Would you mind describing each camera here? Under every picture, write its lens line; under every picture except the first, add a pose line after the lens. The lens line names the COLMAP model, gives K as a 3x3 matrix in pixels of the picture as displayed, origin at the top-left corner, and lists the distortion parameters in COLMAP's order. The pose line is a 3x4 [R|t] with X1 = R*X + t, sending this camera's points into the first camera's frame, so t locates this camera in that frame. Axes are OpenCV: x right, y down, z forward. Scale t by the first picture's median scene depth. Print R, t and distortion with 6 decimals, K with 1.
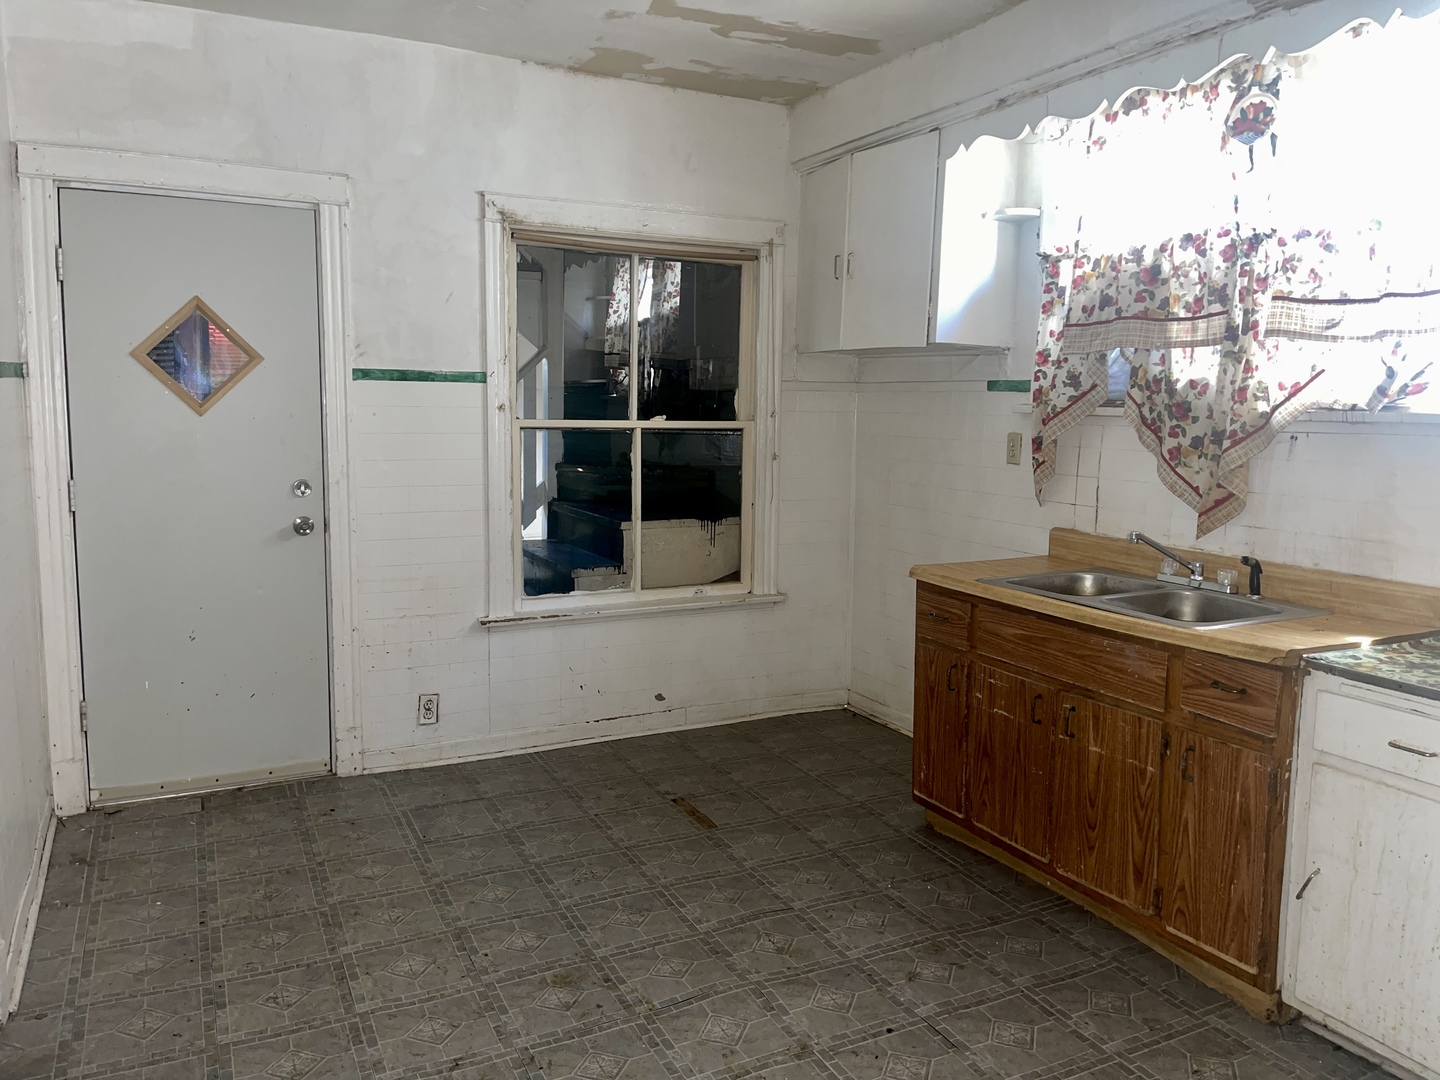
lens RADIAL K [[1082.4, 0, 724.2], [0, 1082.4, 529.8], [0, 0, 1]] dist [0.077306, -0.099523]
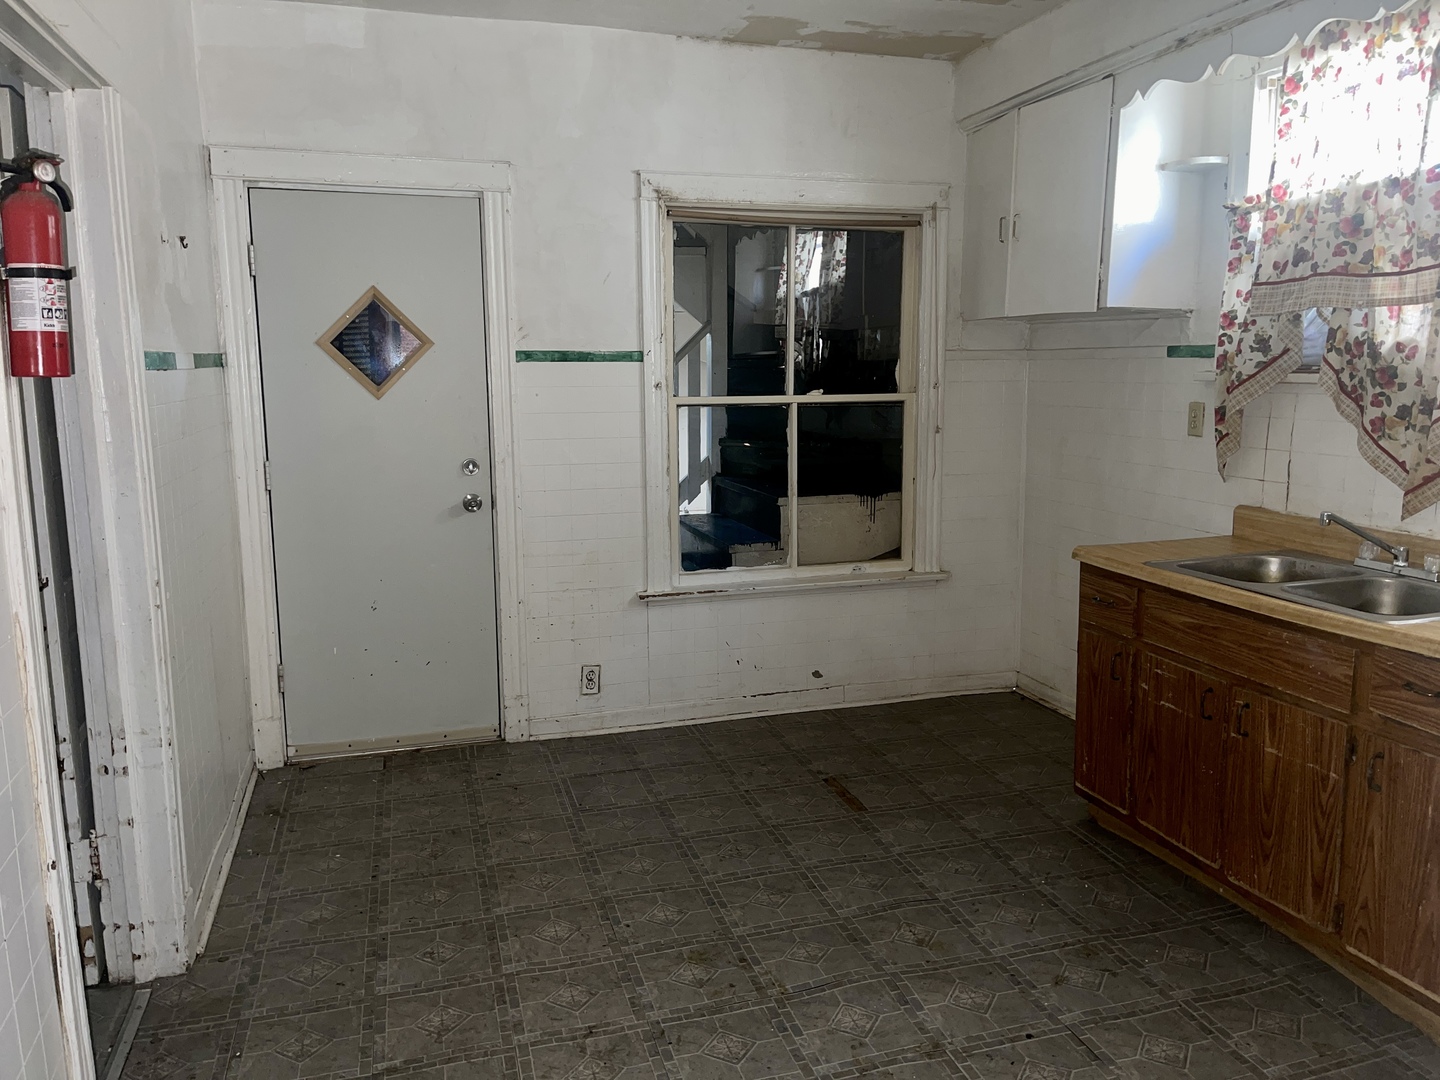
lens RADIAL K [[1082.4, 0, 724.3], [0, 1082.4, 529.3], [0, 0, 1]] dist [0.077306, -0.099523]
pose [[0.985043, 0.004517, -0.172252, 0.036953], [0.000514, 0.999575, 0.029149, -0.009746], [0.172311, -0.028802, 0.984621, 0.016005]]
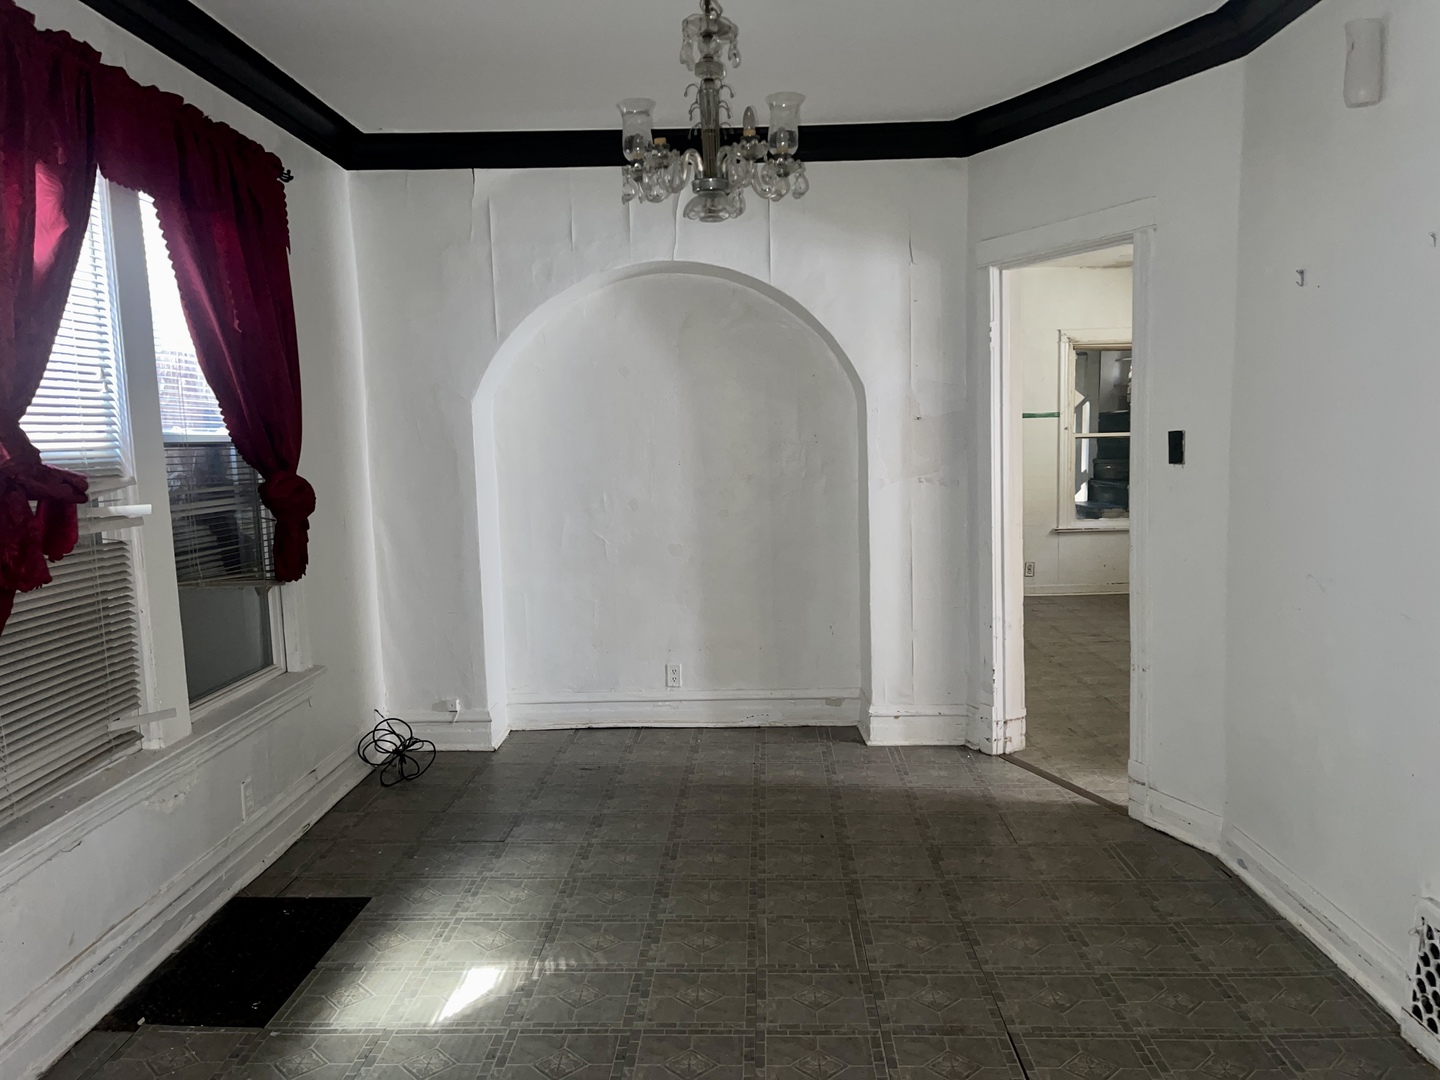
lens RADIAL K [[1082.4, 0, 734.3], [0, 1082.4, 537.8], [0, 0, 1]] dist [0.077306, -0.099523]
pose [[0.886844, 0.012865, -0.461889, 0.251873], [-0.014899, 0.999889, -0.000757, 0.137956], [0.461828, 0.007553, 0.886937, -1.453452]]
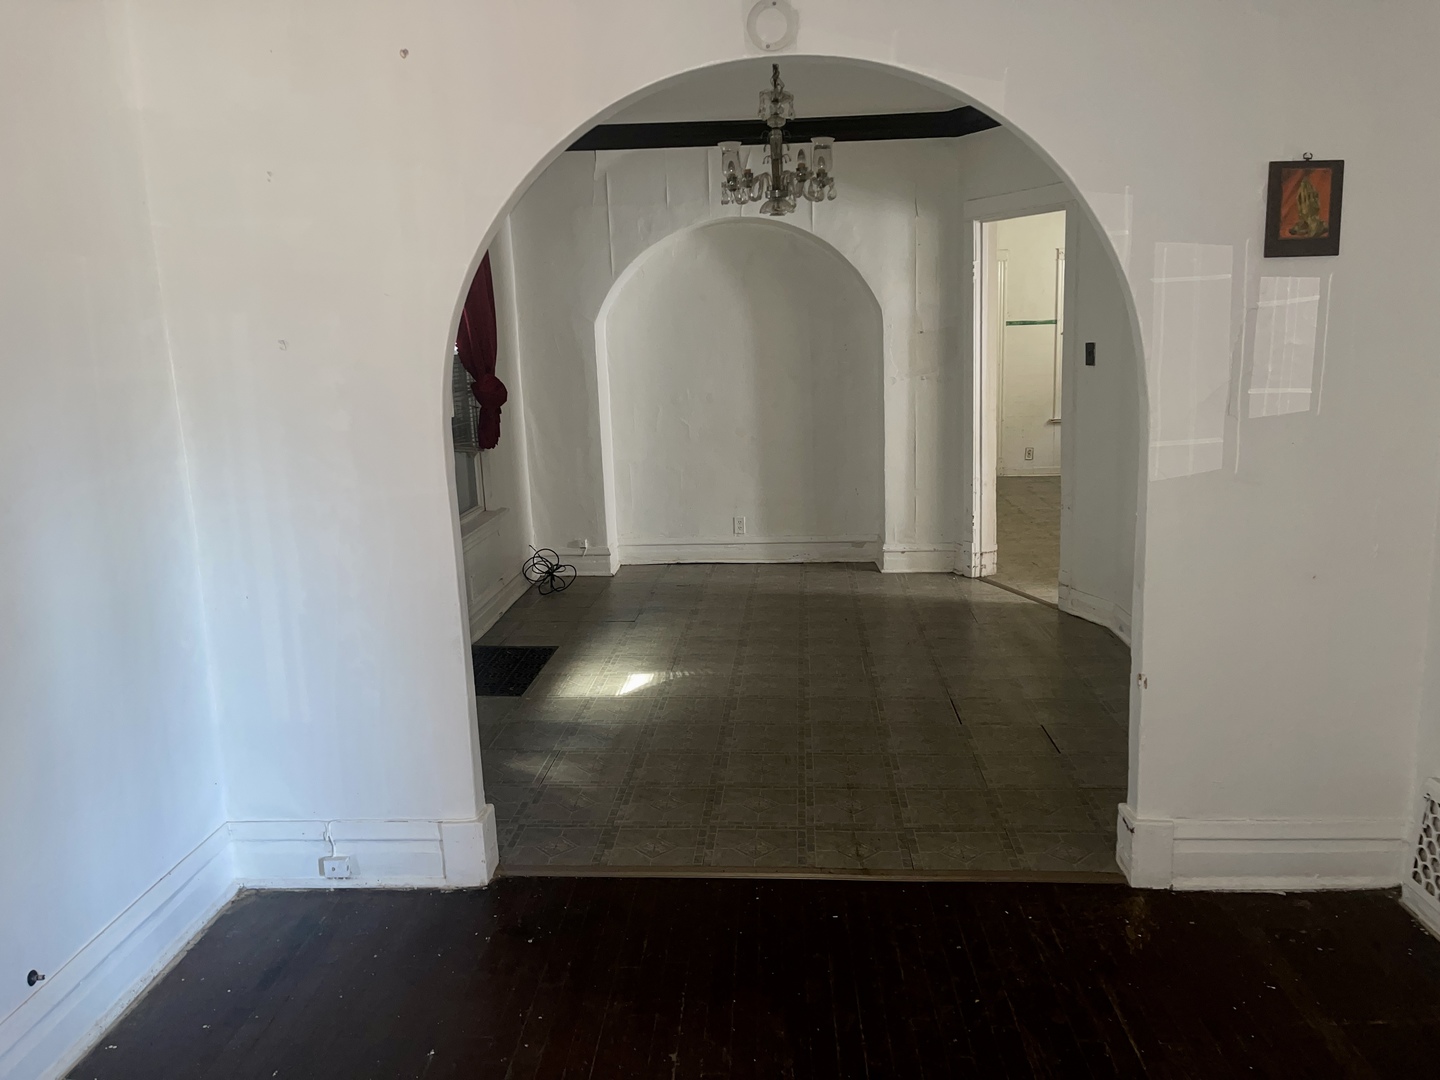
lens RADIAL K [[1082.4, 0, 727.8], [0, 1082.4, 521.2], [0, 0, 1]] dist [0.077306, -0.099523]
pose [[0.867556, 0.047248, -0.495090, 0.478626], [-0.011398, 0.997105, 0.075183, 0.169928], [0.497209, -0.059582, 0.865583, -1.940352]]
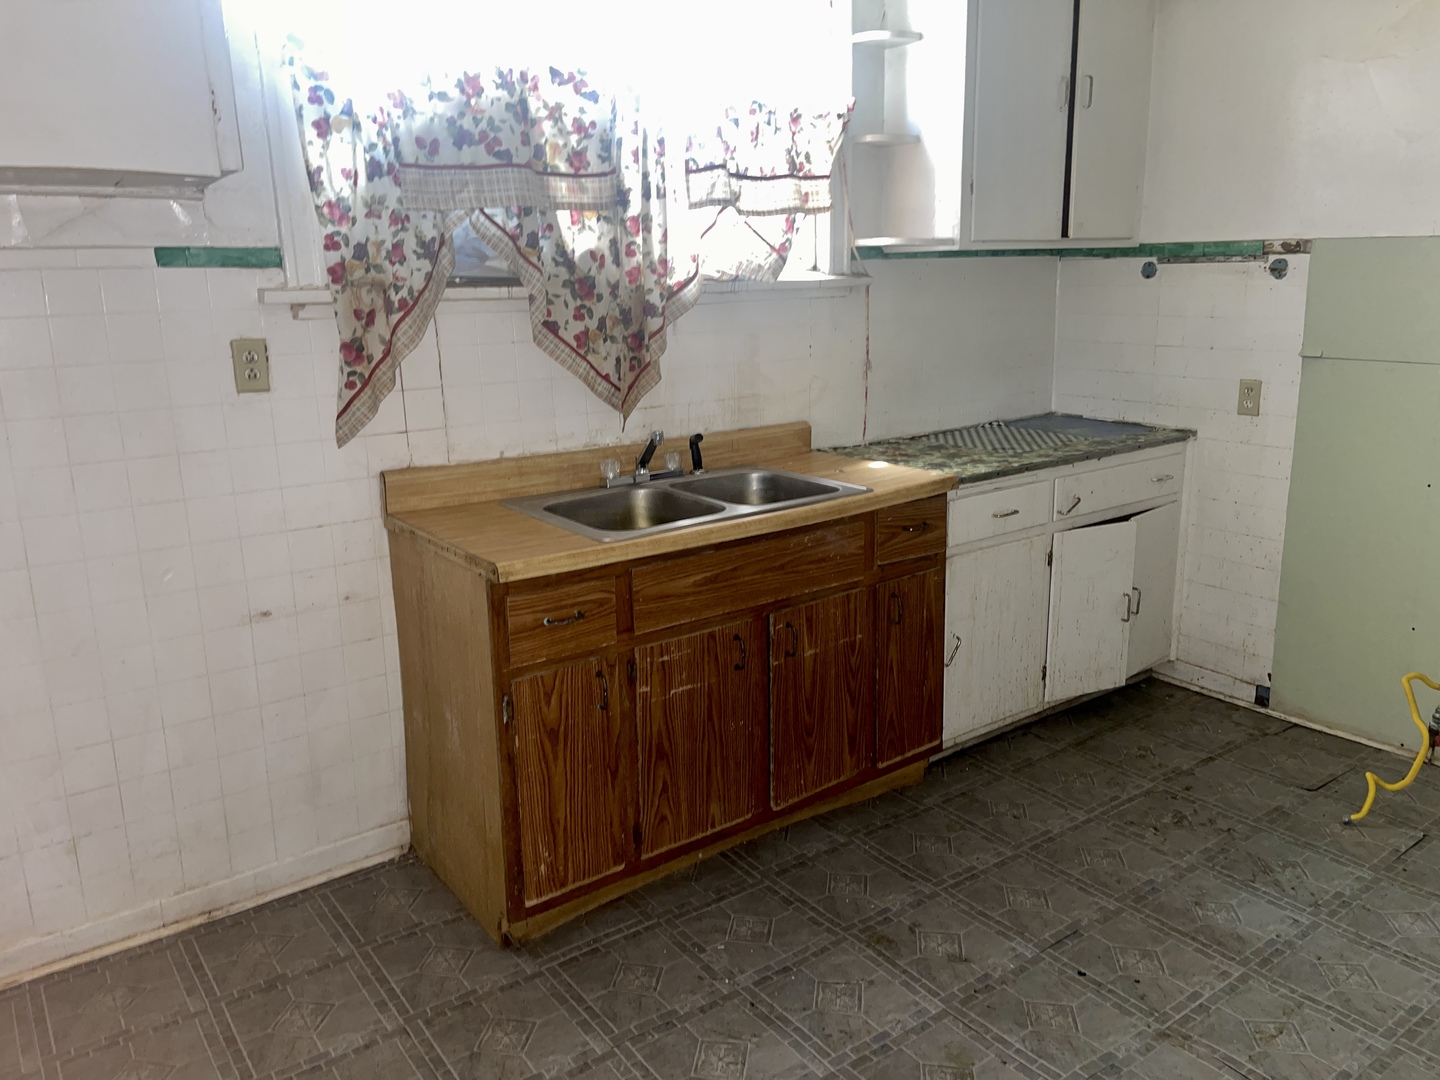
lens RADIAL K [[1082.4, 0, 728.4], [0, 1082.4, 519.7], [0, 0, 1]] dist [0.077306, -0.099523]
pose [[-0.166959, -0.228415, 0.959141, -0.420028], [0.137893, 0.957825, 0.252104, -0.124302], [-0.976274, 0.174350, -0.128421, 0.957846]]
